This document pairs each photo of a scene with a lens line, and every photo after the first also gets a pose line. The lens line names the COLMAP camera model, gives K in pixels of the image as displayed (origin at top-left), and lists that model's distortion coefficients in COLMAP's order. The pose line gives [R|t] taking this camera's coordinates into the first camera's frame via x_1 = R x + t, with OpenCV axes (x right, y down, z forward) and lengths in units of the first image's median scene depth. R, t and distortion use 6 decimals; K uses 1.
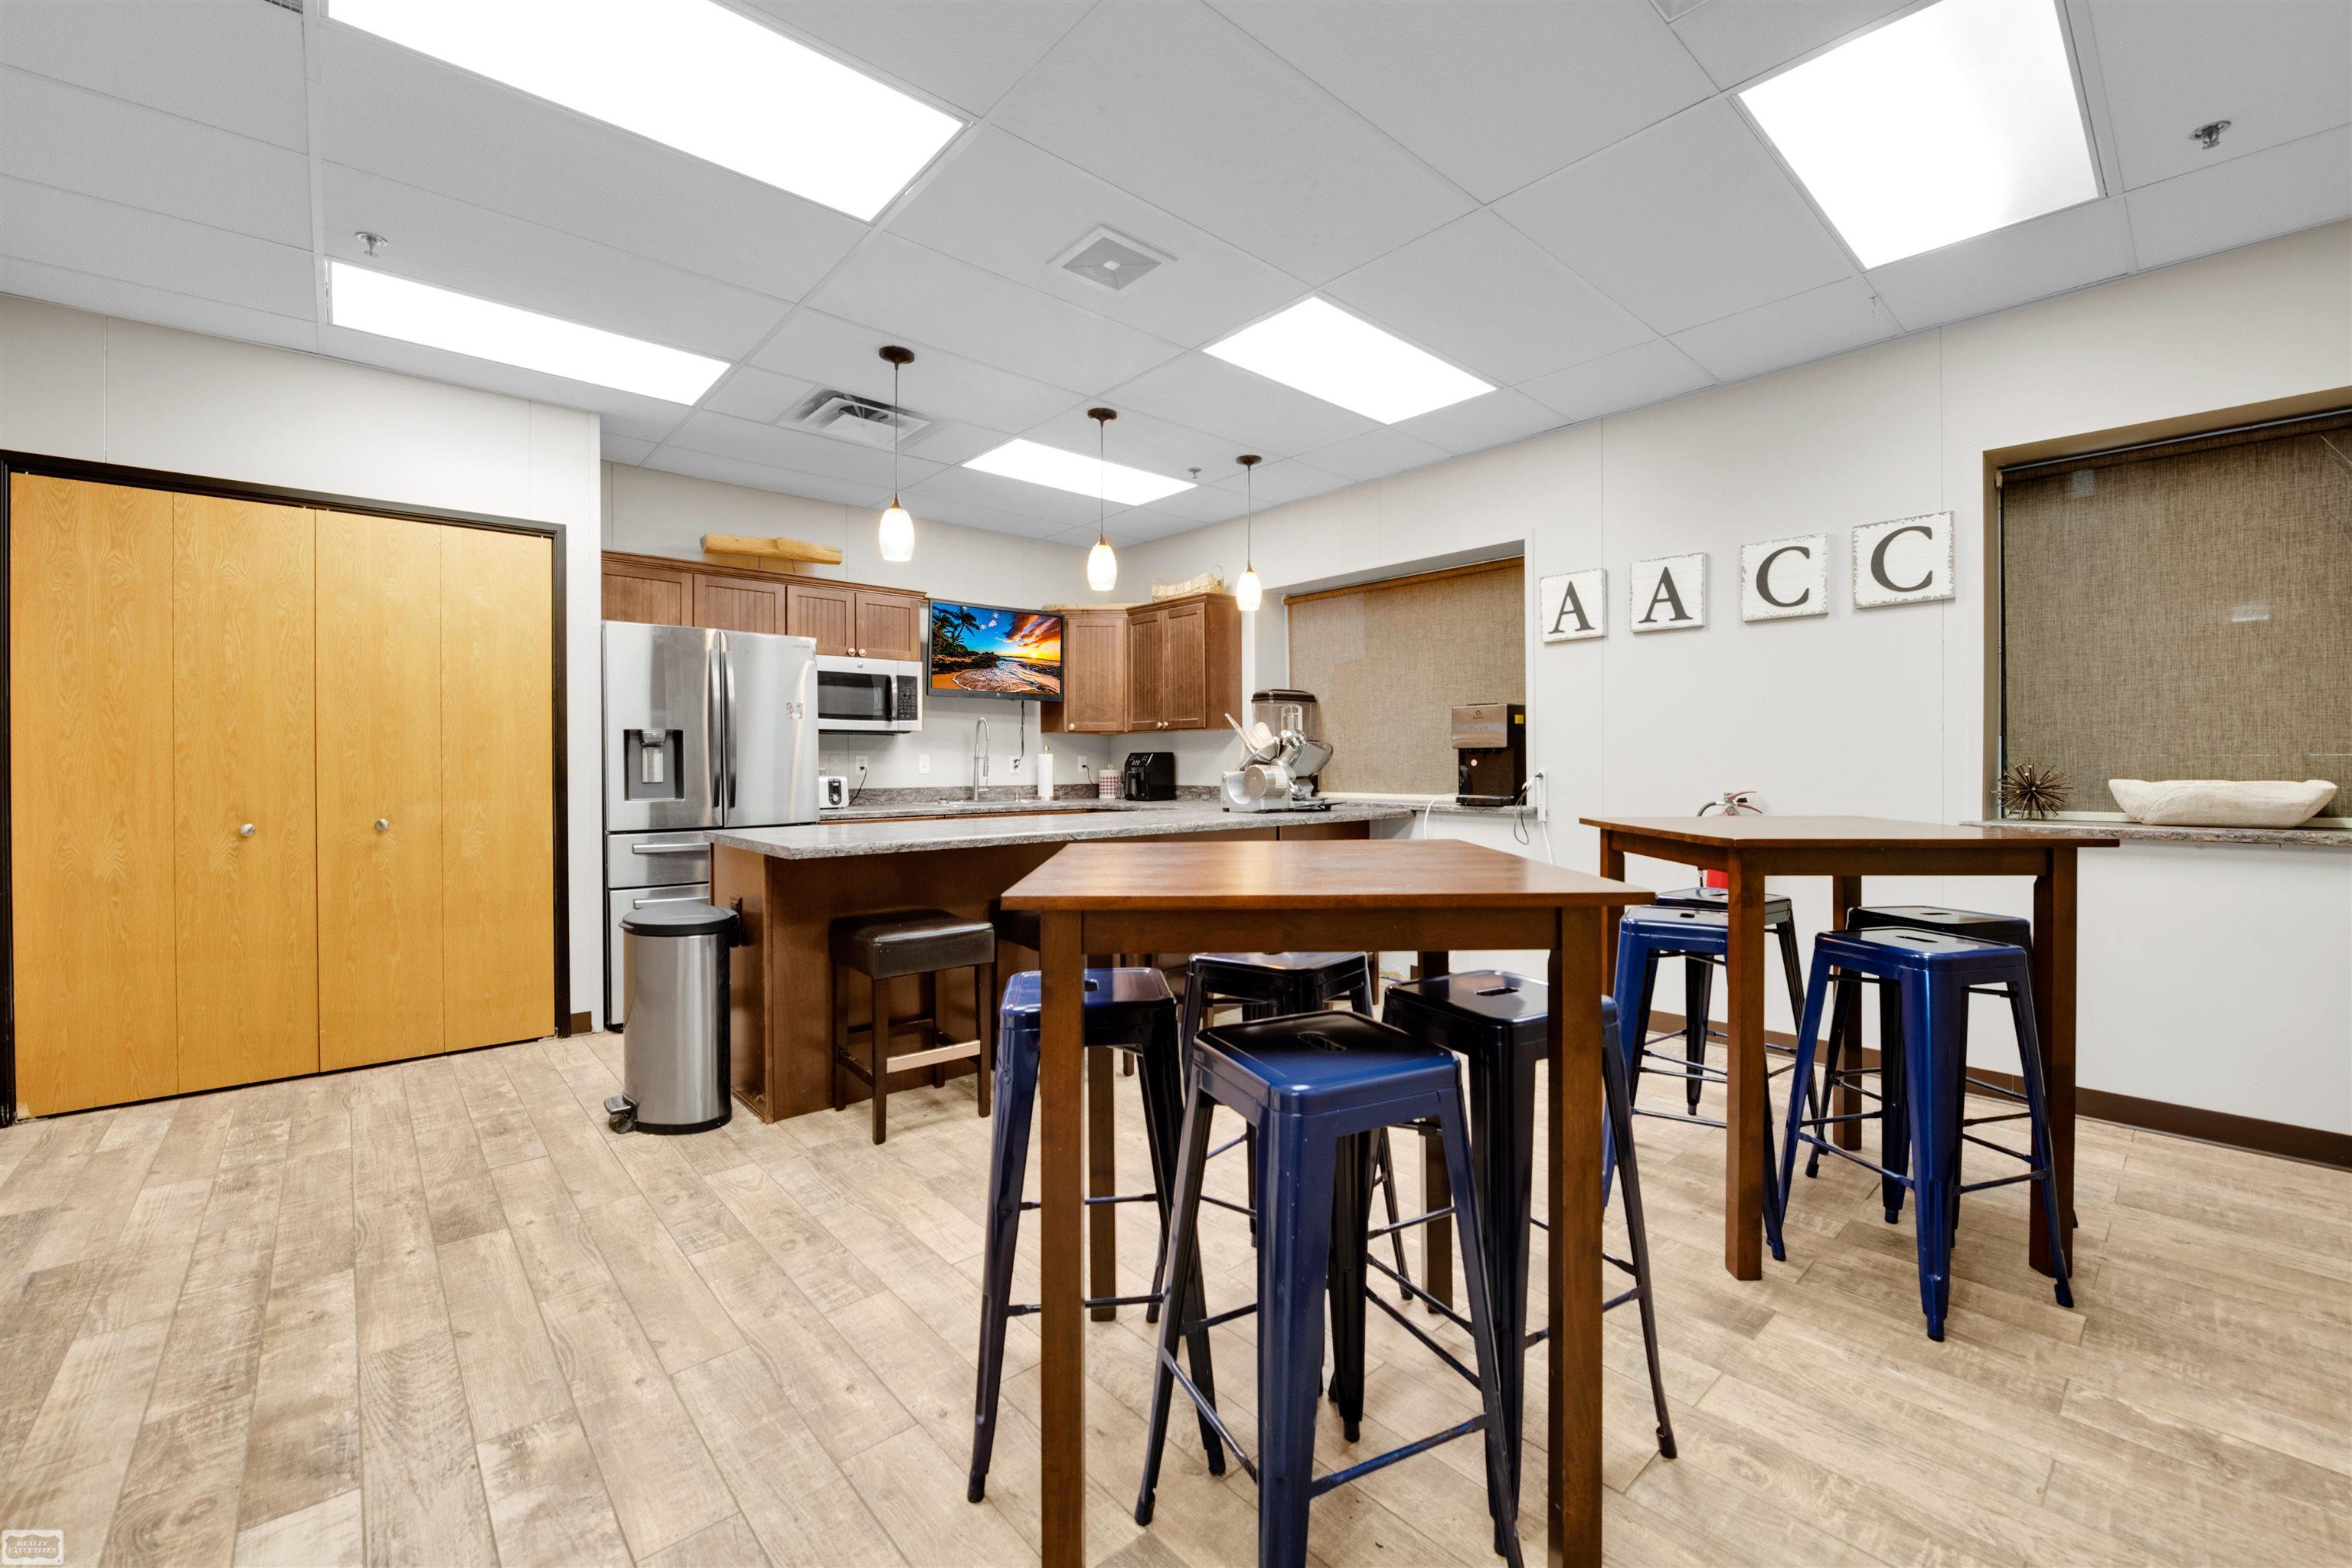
lens RADIAL K [[960.6, 0, 1170.1], [0, 960.6, 761.1], [0, 0, 1]] dist [-0.009621, -0.002924]
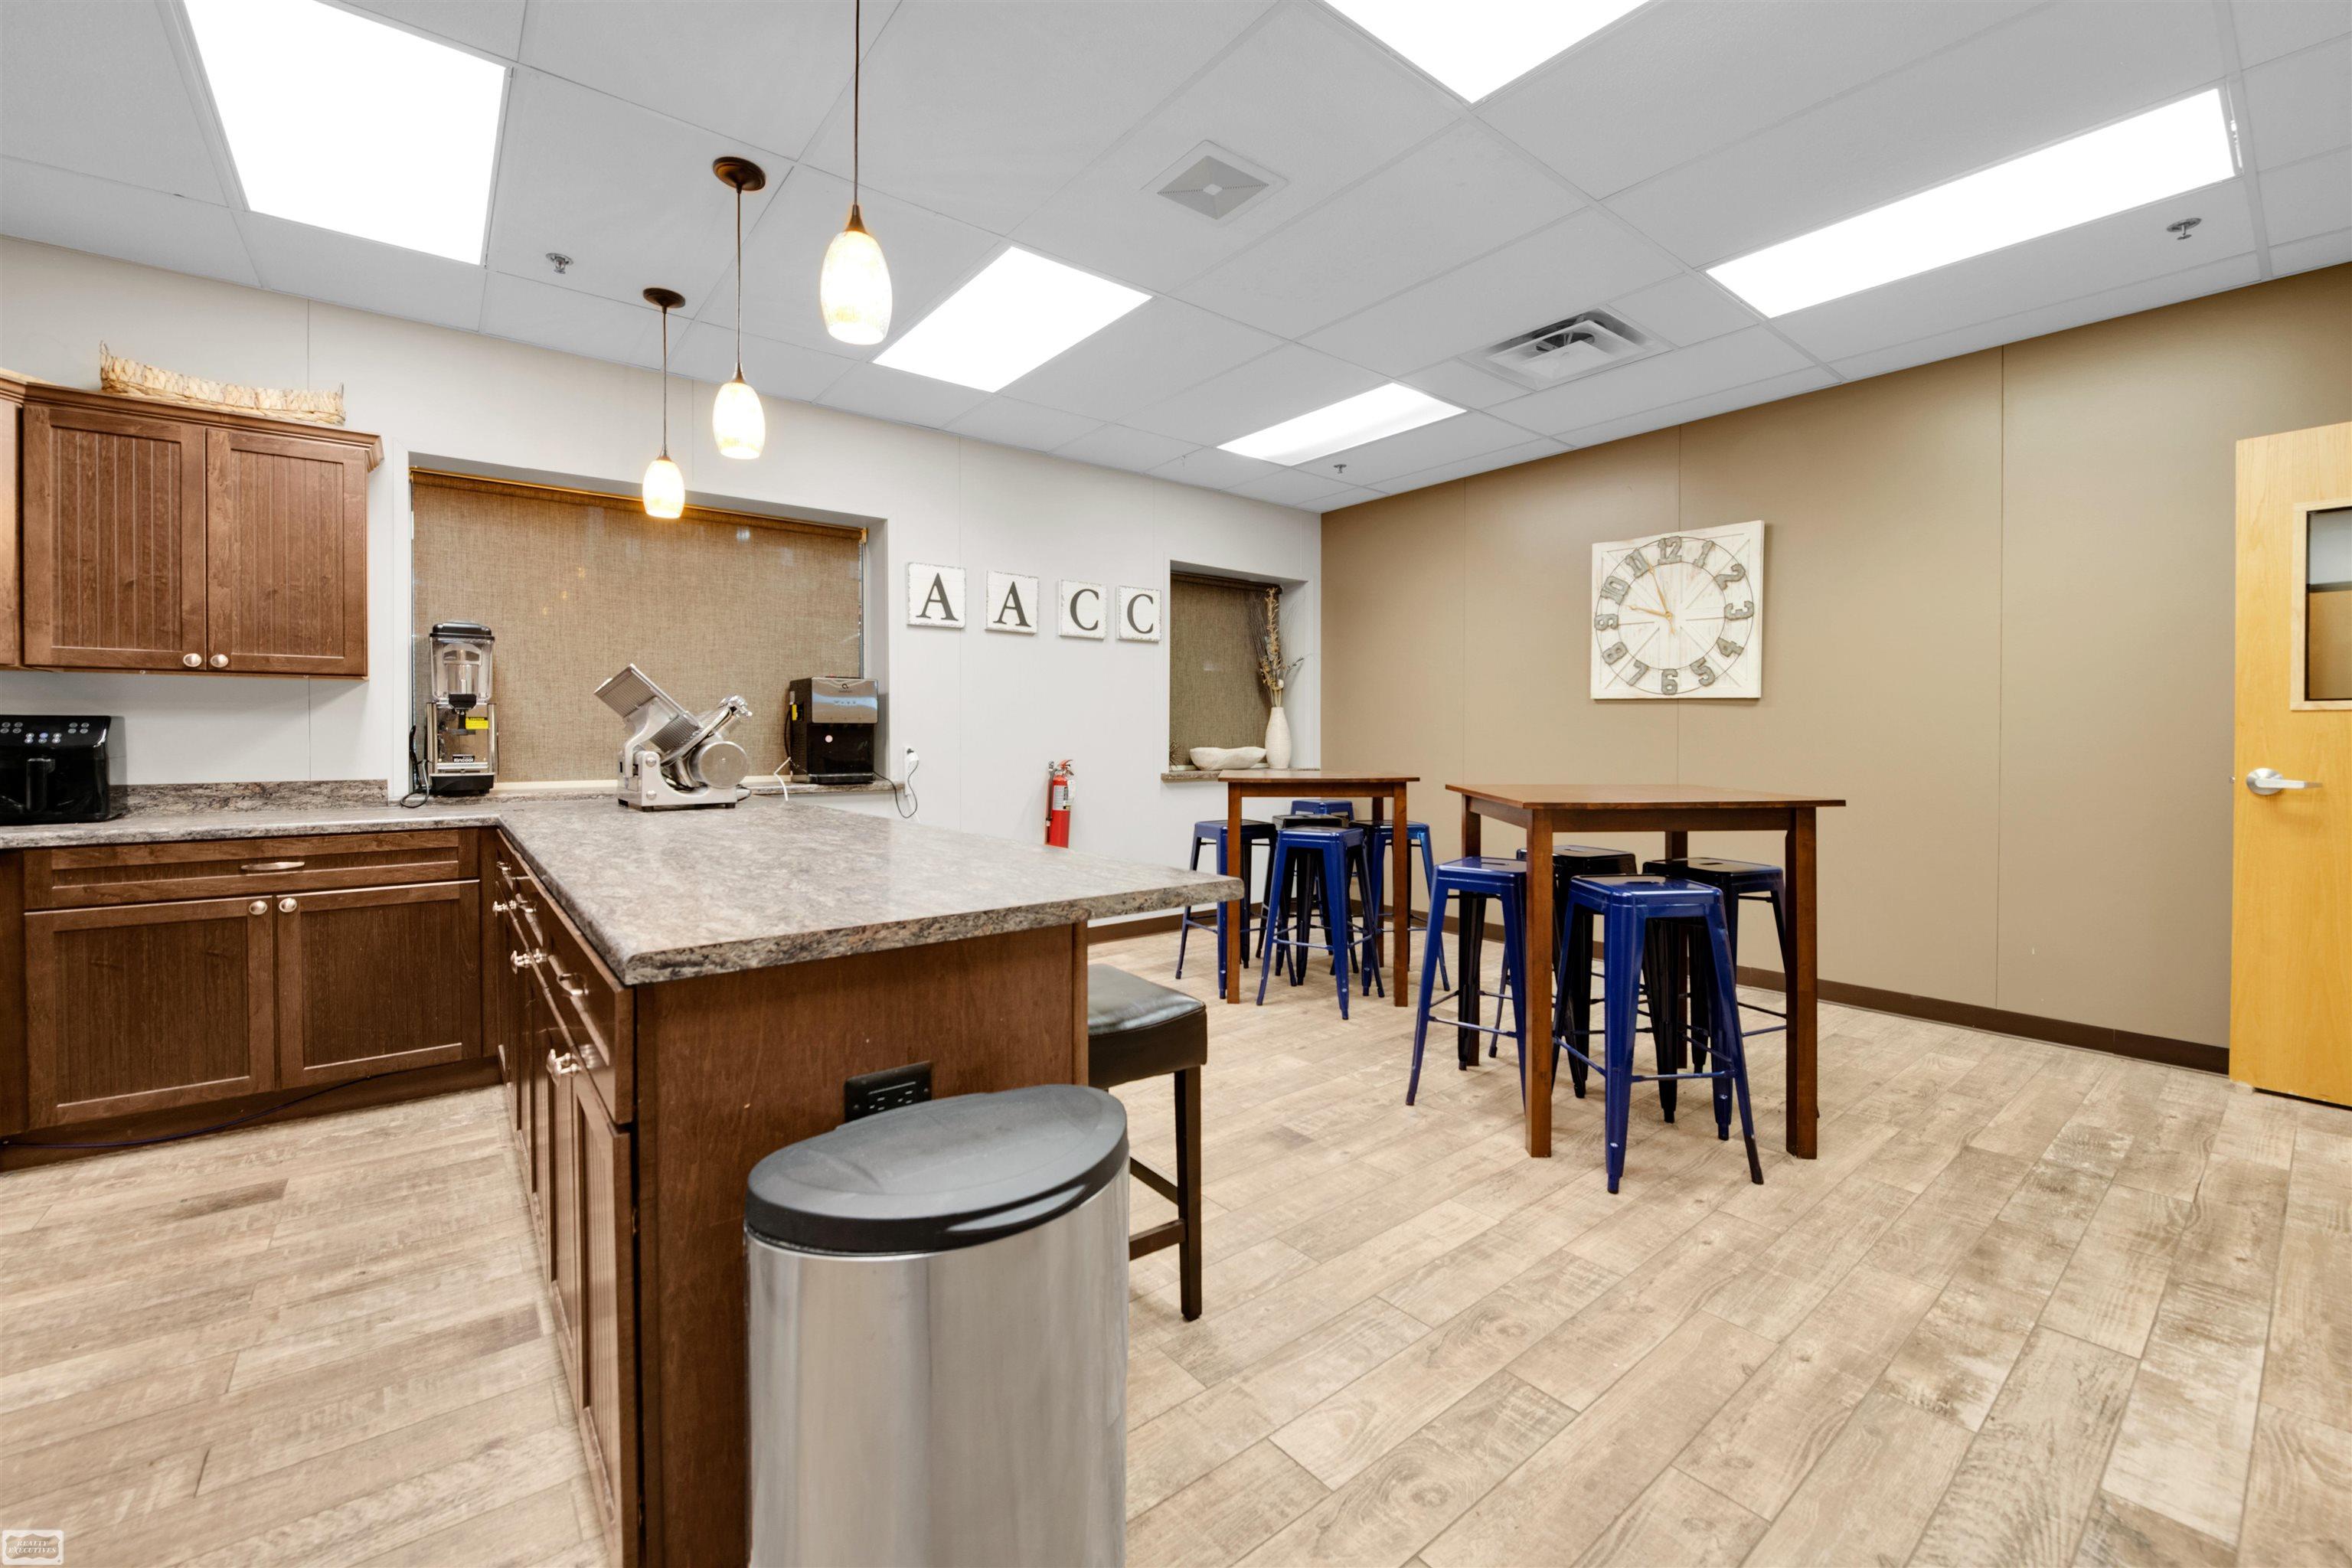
lens RADIAL K [[937.5, 0, 1193.9], [0, 937.5, 750.1], [0, 0, 1]] dist [-0.012791, -0.001193]
pose [[0.040076, -0.009747, 0.999149, -1.064560], [-0.002386, 0.999949, 0.009850, 0.005513], [-0.999194, -0.002779, 0.040050, 1.104269]]
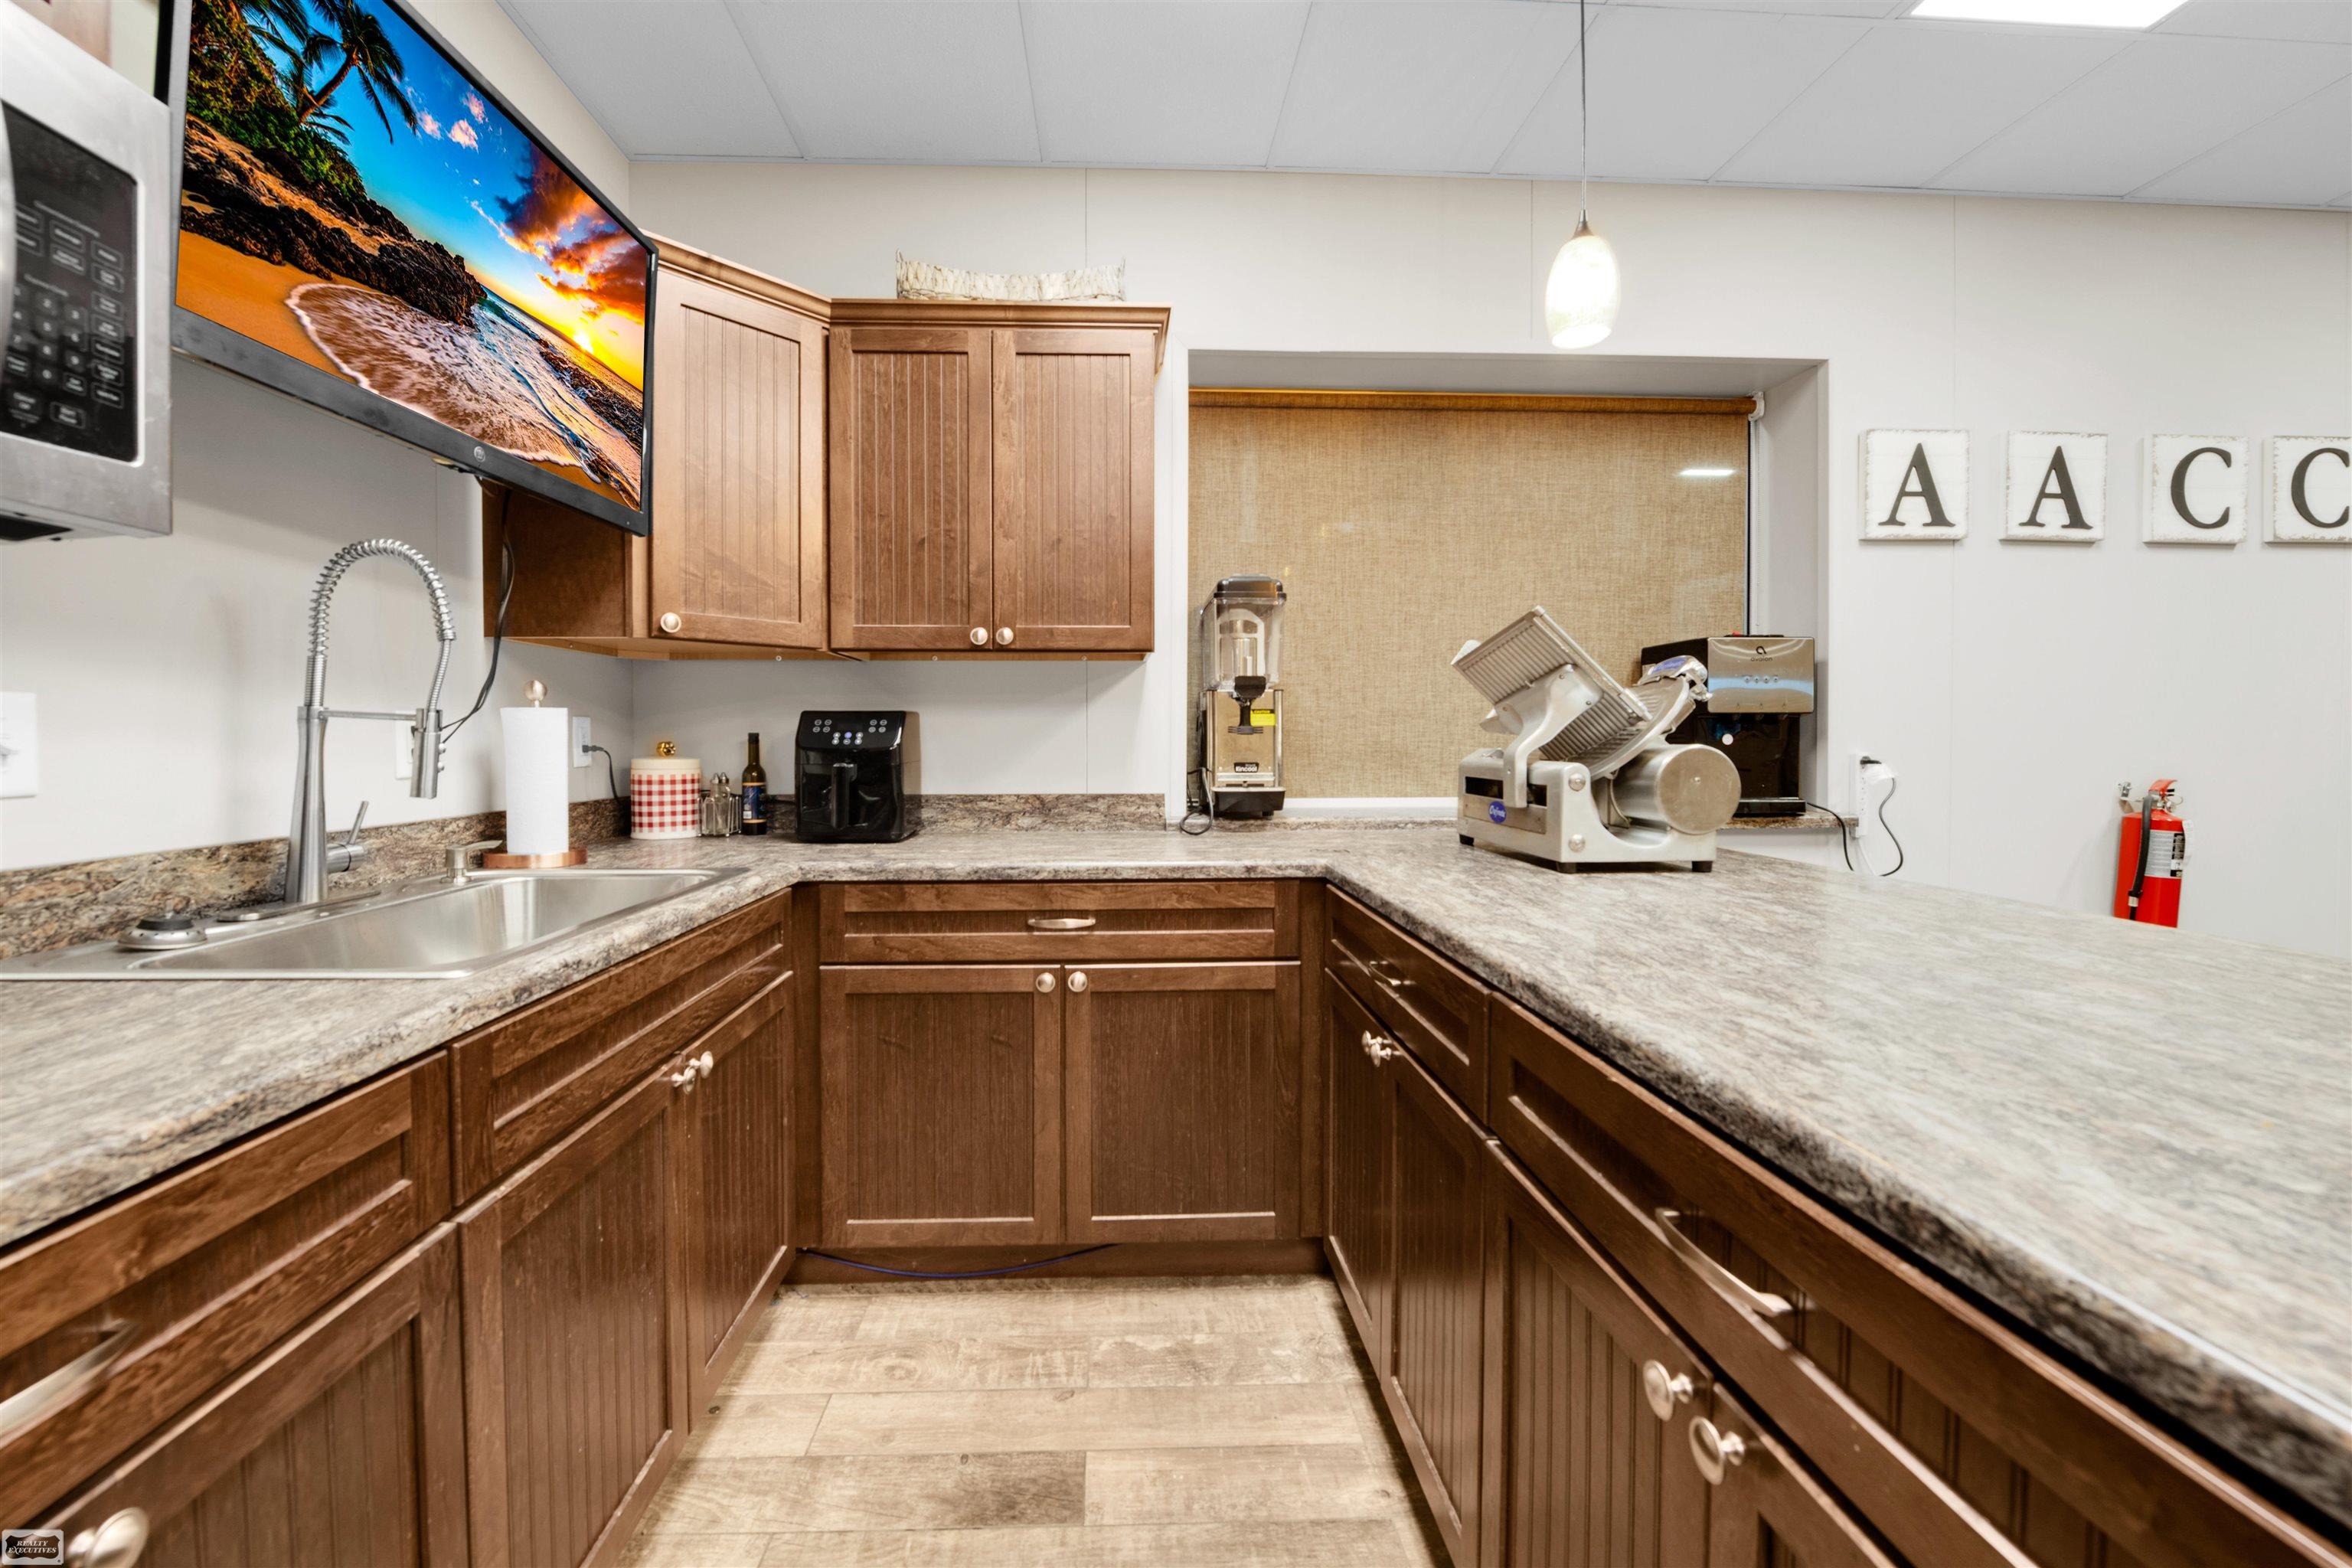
lens RADIAL K [[960.6, 0, 1170.1], [0, 960.6, 761.1], [0, 0, 1]] dist [-0.009621, -0.002924]
pose [[0.618440, -0.015101, 0.785687, -0.599404], [-0.002634, 0.999770, 0.021289, 0.006567], [-0.785827, -0.015235, 0.618258, 1.656680]]
